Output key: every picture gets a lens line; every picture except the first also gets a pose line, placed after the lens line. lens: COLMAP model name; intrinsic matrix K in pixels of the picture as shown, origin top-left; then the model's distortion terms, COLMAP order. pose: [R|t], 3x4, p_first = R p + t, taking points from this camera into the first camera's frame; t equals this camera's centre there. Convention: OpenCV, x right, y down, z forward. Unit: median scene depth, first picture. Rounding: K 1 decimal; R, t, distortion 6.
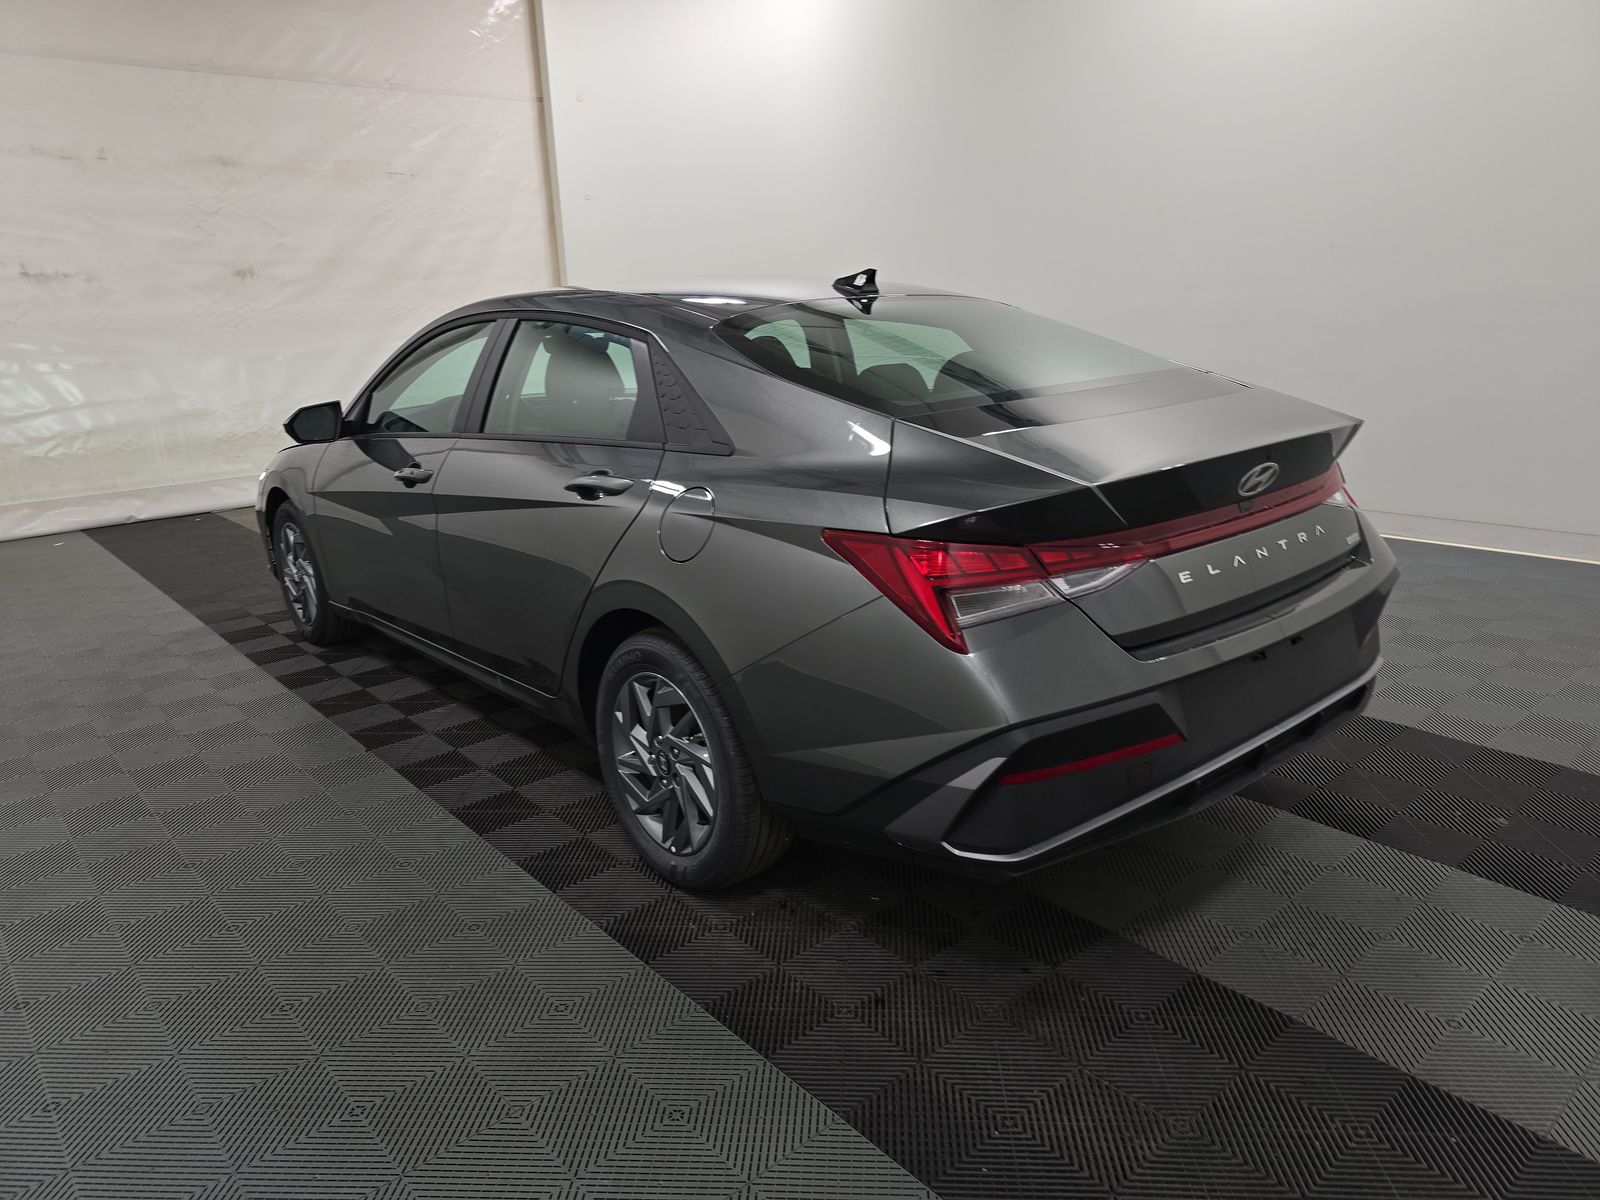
lens RADIAL K [[1074.3, 0, 791.4], [0, 1074.3, 612.1], [0, 0, 1]] dist [0.056940, -0.048267]
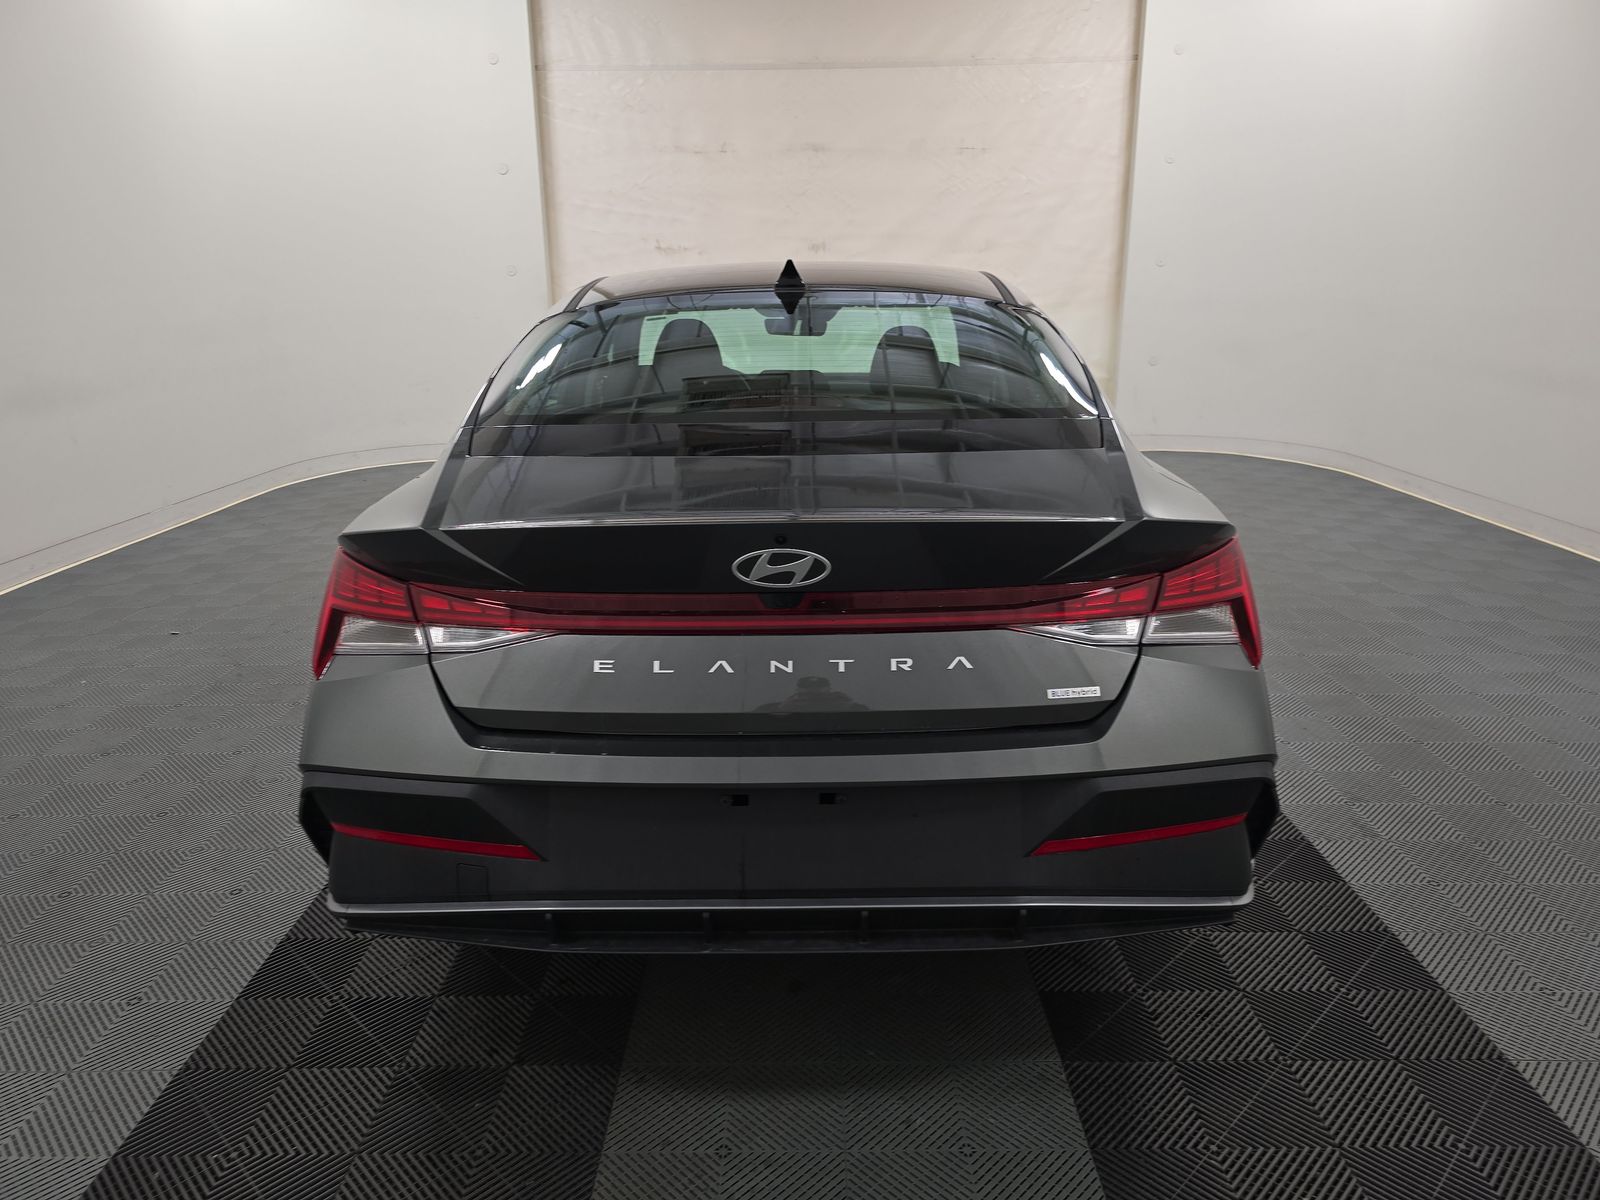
lens RADIAL K [[1094.5, 0, 800.0], [0, 1094.5, 600.0], [0, 0, 1]] dist [0.003705, 0.003194]
pose [[0.758095, 0.203710, -0.619511, 0.282232], [-0.193981, 0.977401, 0.084018, -0.051194], [0.622626, 0.056480, 0.780479, 0.141236]]
